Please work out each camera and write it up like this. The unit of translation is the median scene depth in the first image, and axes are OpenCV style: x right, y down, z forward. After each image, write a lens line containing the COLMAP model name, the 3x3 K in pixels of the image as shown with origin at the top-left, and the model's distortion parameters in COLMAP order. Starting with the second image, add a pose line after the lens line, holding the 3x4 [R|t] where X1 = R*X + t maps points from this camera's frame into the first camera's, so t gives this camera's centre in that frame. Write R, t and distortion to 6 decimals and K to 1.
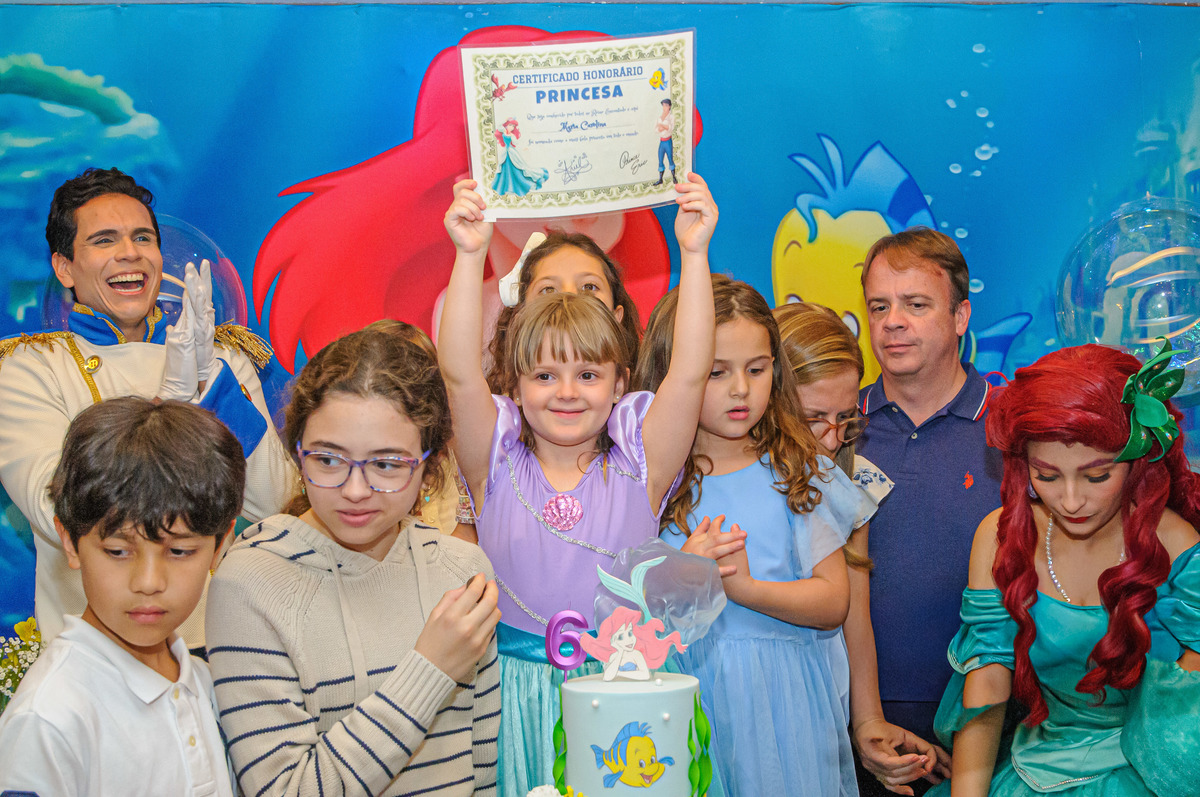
lens RADIAL K [[1835.3, 0, 599.4], [0, 1835.3, 400.6], [0, 0, 1]] dist [-0.116176, 0.000000]
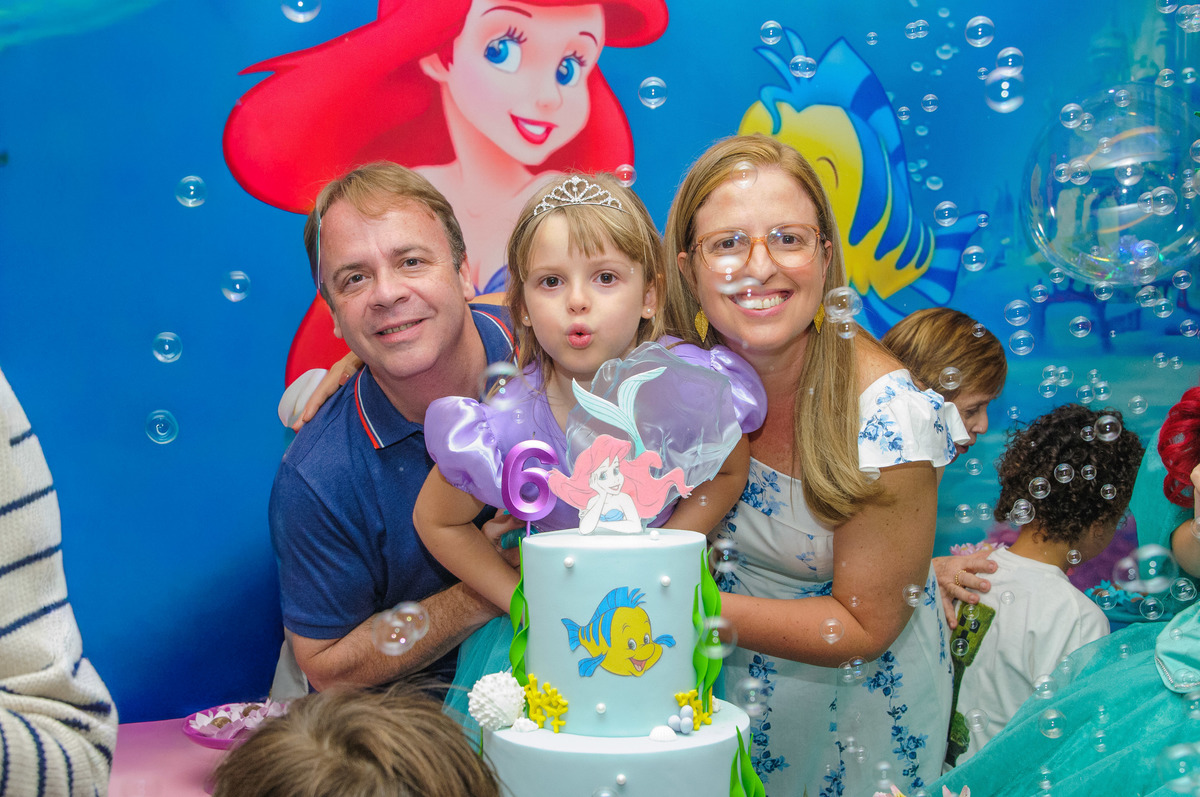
lens RADIAL K [[1466.3, 0, 601.0], [0, 1466.3, 396.4], [0, 0, 1]] dist [-0.168712, 0.000000]
pose [[0.999314, 0.014001, 0.034280, -0.009961], [-0.014689, 0.999694, 0.019897, 0.083904], [-0.033991, -0.020387, 0.999214, 0.398749]]
